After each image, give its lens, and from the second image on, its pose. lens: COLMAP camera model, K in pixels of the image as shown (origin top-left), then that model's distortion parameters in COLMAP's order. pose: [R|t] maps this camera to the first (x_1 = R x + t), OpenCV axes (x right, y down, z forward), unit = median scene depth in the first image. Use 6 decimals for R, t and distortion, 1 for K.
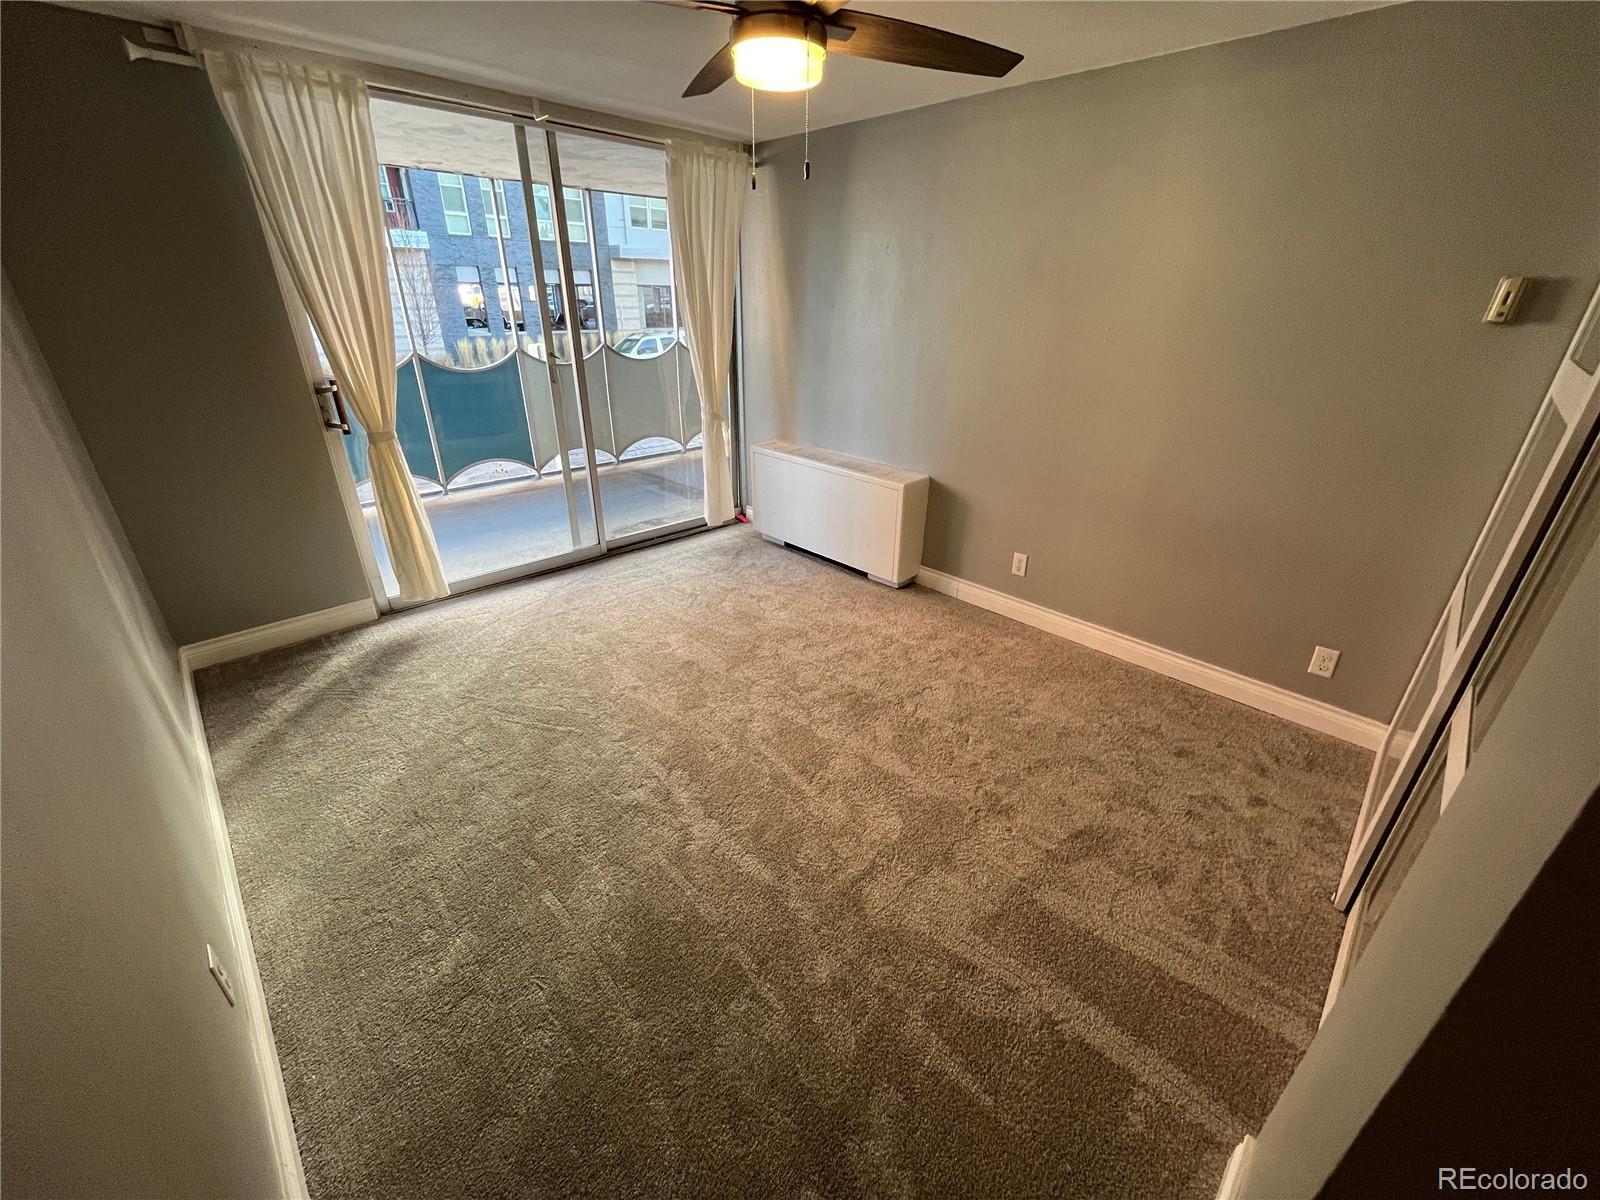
lens RADIAL K [[643.7, 0, 806.8], [0, 643.7, 597.0], [0, 0, 1]] dist [0.001666, 0.000135]
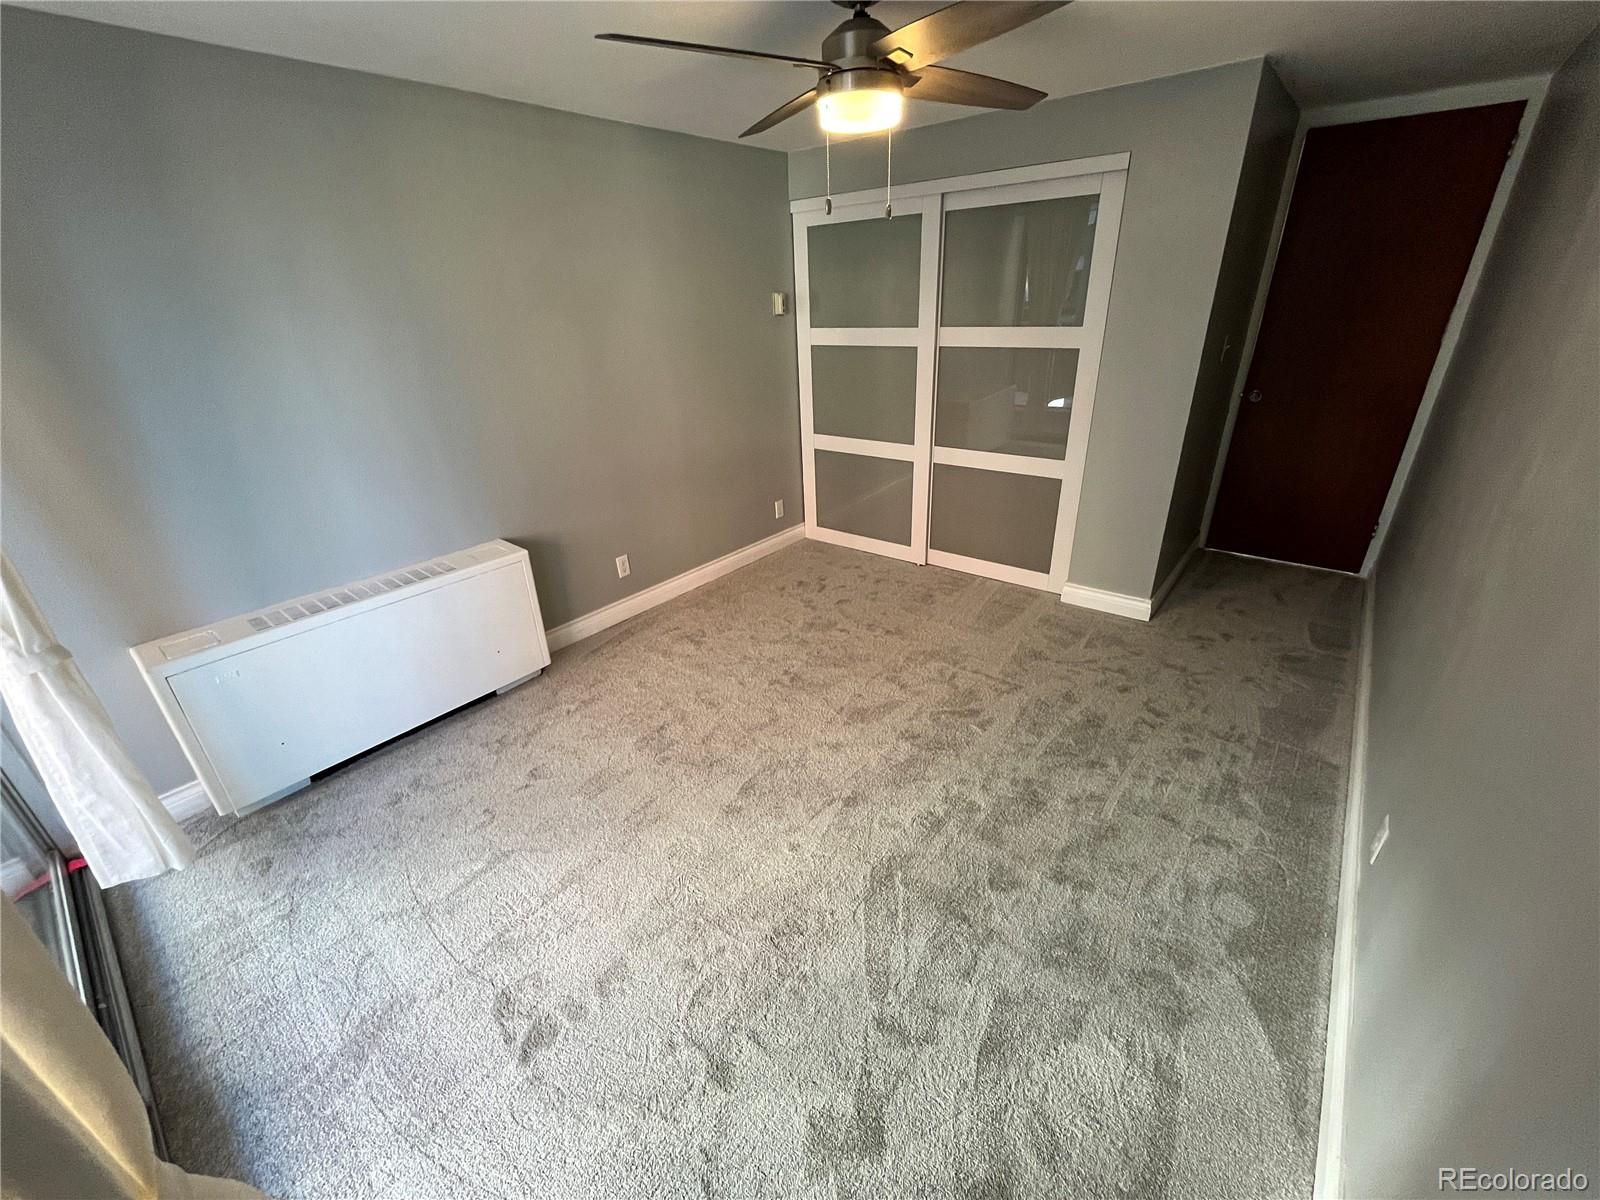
lens RADIAL K [[643.7, 0, 806.8], [0, 643.7, 597.0], [0, 0, 1]] dist [0.001666, 0.000135]
pose [[-0.104264, -0.436965, 0.893415, -0.657736], [0.453173, 0.778764, 0.433776, -0.328604], [-0.885304, 0.450099, 0.116823, 0.623622]]
